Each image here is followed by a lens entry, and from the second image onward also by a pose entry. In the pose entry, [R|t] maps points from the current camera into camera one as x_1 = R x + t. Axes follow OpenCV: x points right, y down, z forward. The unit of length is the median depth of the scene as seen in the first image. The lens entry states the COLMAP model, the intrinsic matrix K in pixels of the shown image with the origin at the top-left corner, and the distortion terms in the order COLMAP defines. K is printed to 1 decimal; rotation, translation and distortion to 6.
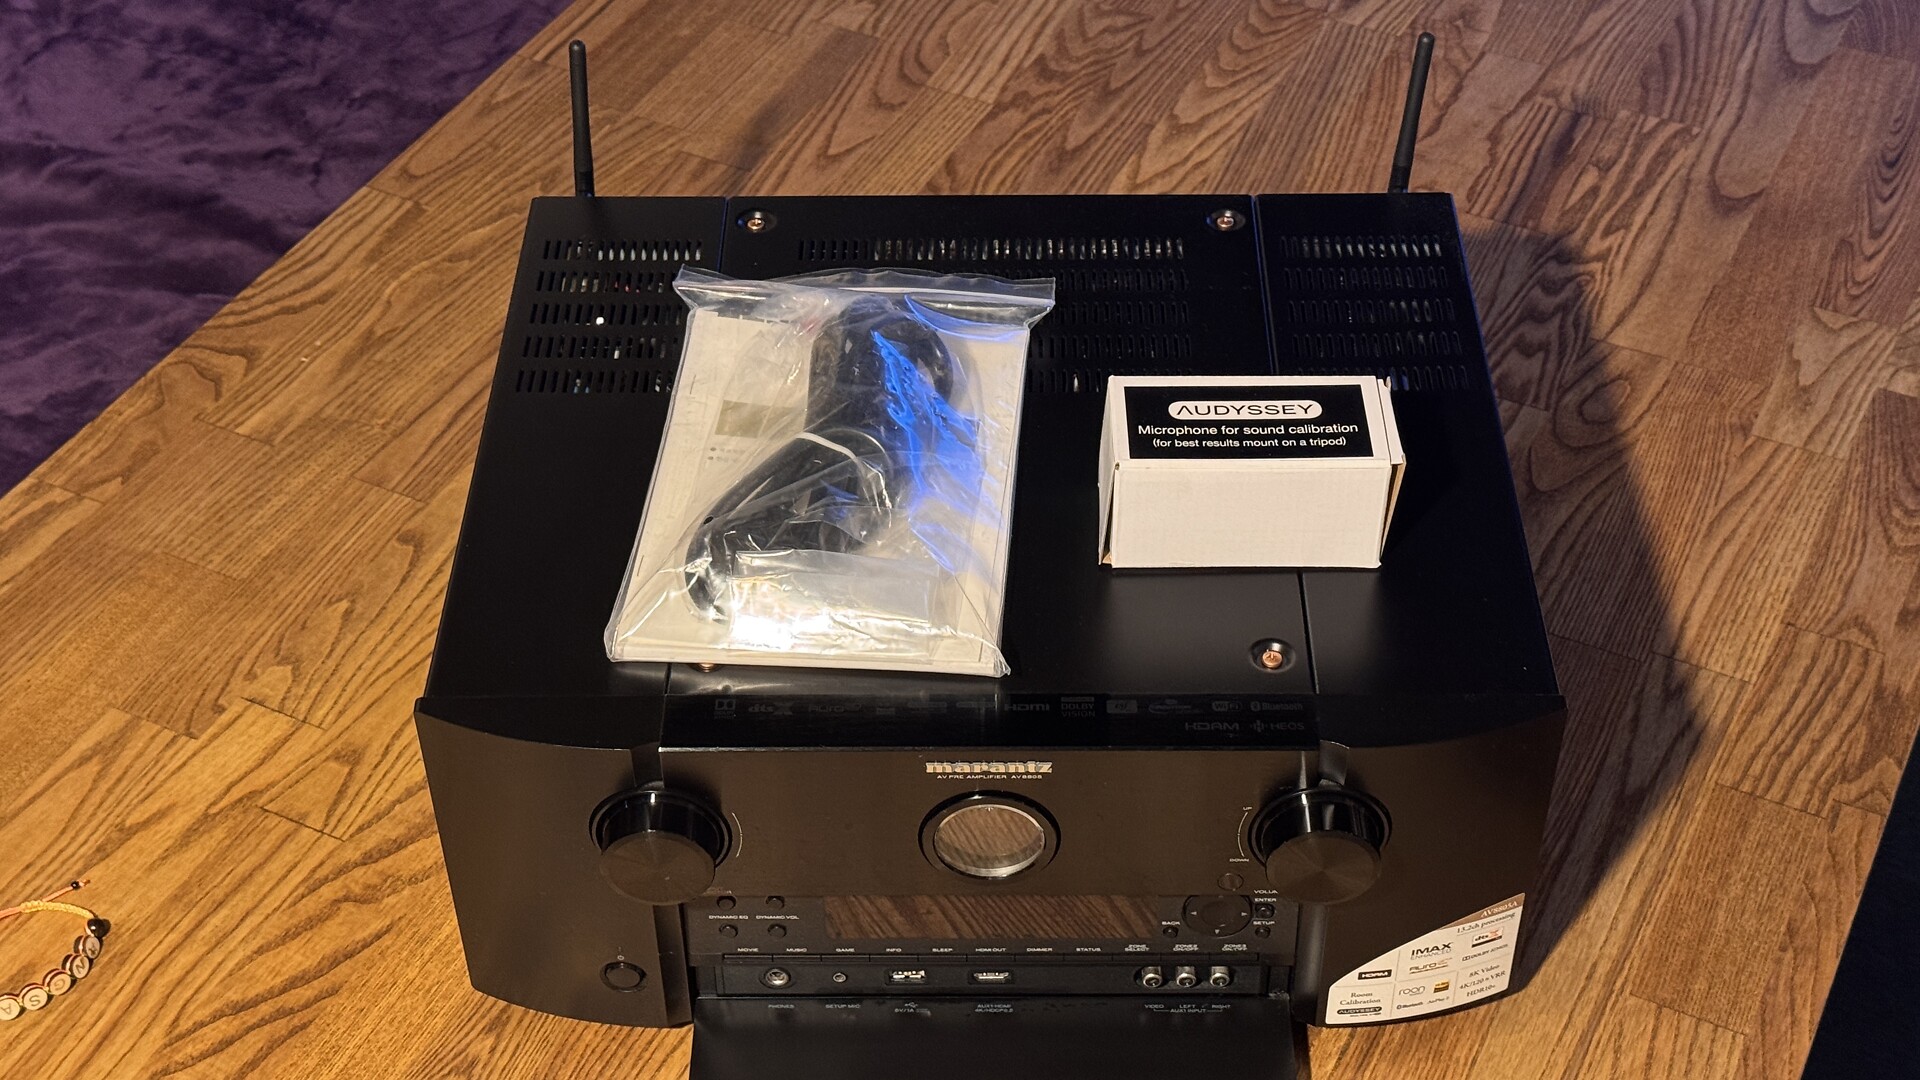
lens RADIAL K [[2716.8, 0, 960.0], [0, 2716.8, 540.0], [0, 0, 1]] dist [0.122005, -0.054561]
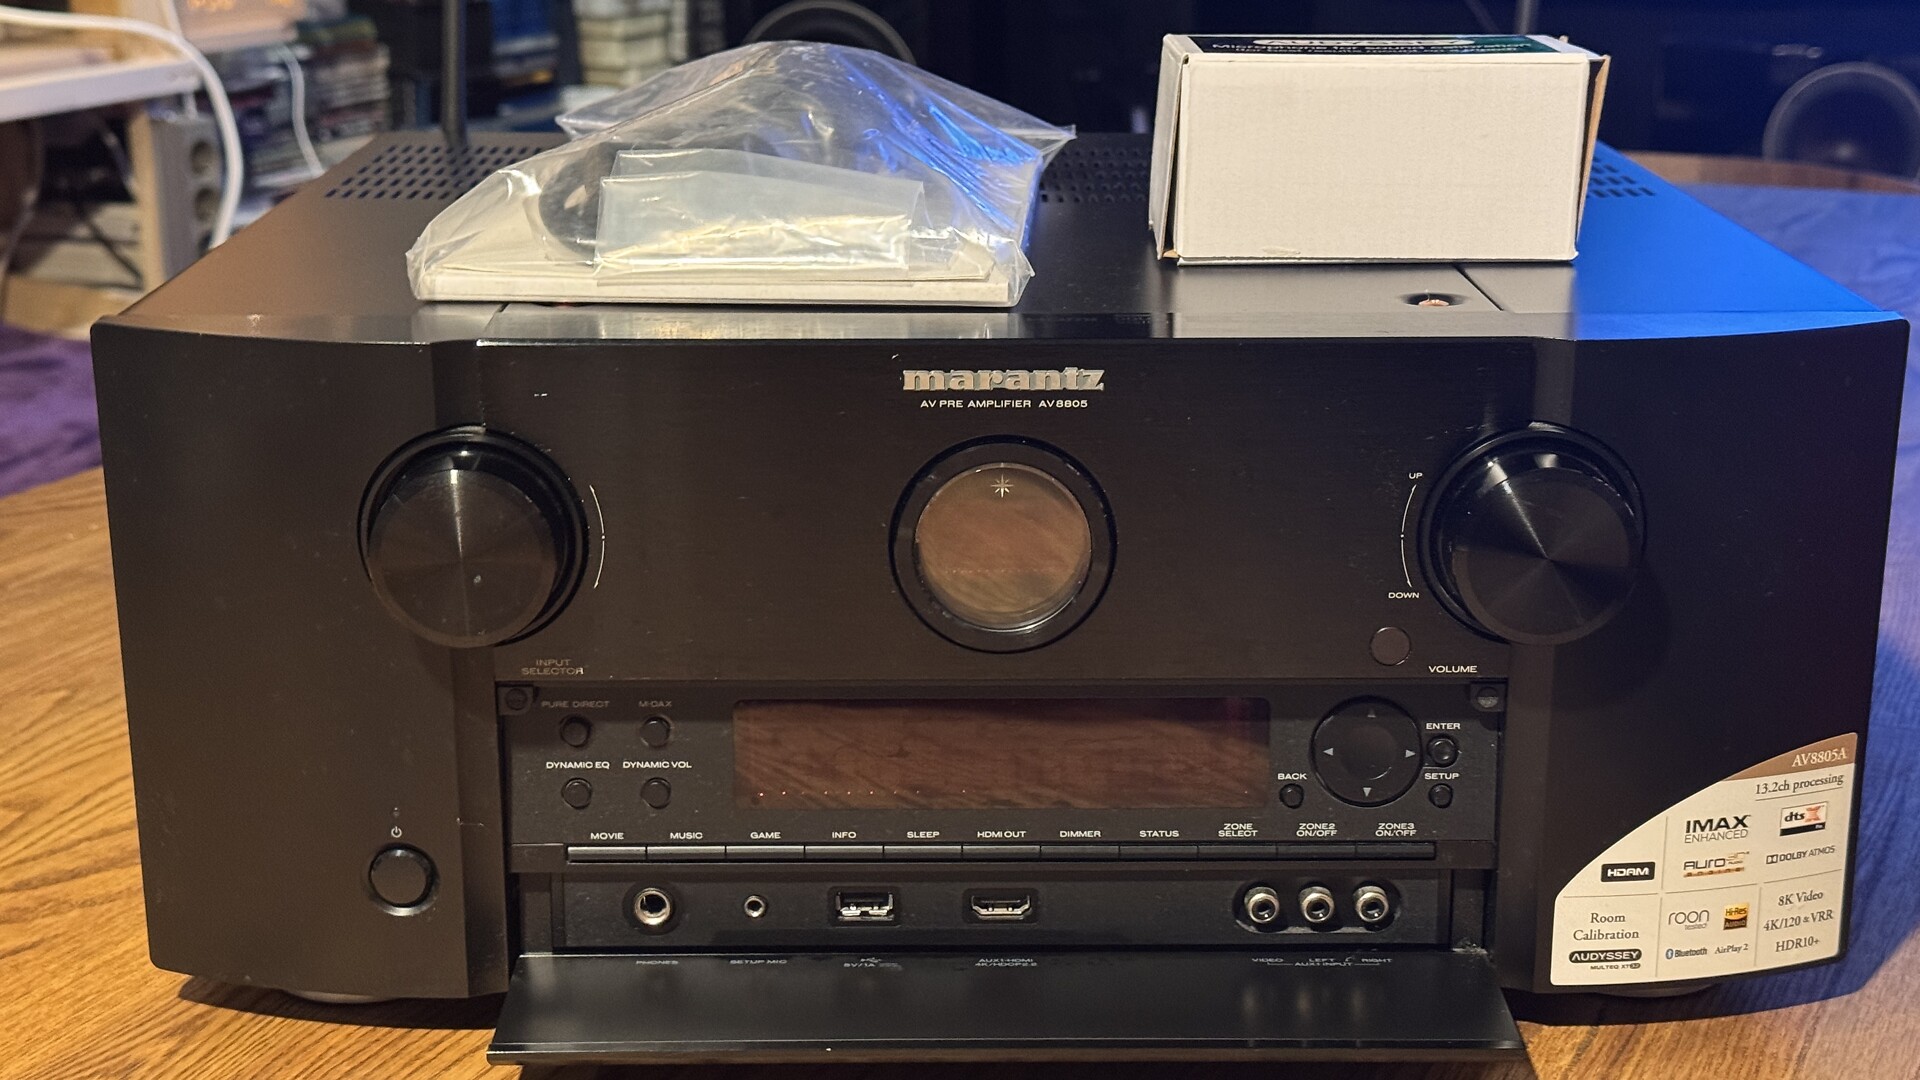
lens RADIAL K [[2716.8, 0, 960.0], [0, 2716.8, 540.0], [0, 0, 1]] dist [0.122005, -0.054561]
pose [[0.999808, 0.006257, 0.018563, -0.009717], [0.002455, 0.900128, -0.435619, 0.351416], [-0.019434, 0.435581, 0.899940, 0.407607]]
